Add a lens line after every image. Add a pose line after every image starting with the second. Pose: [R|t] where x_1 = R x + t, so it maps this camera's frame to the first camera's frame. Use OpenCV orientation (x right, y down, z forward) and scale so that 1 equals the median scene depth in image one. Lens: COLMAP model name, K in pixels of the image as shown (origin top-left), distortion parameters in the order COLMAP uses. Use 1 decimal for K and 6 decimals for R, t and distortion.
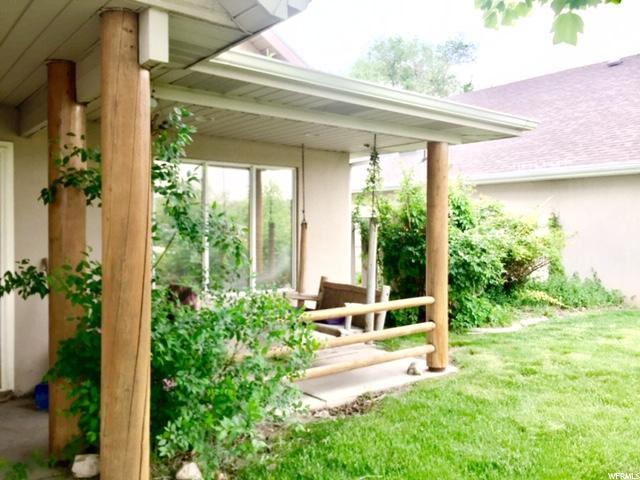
lens RADIAL K [[548.0, 0, 321.4], [0, 548.0, 238.4], [0, 0, 1]] dist [0.054393, -0.115482]
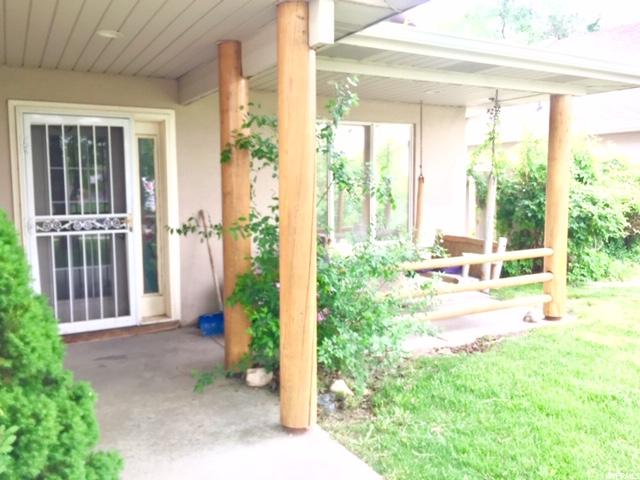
lens RADIAL K [[548.0, 0, 321.4], [0, 548.0, 238.4], [0, 0, 1]] dist [0.054393, -0.115482]
pose [[0.983695, 0.011215, -0.179493, -0.044050], [0.003752, 0.996557, 0.082826, 0.000597], [0.179804, -0.082149, 0.980266, -0.104517]]
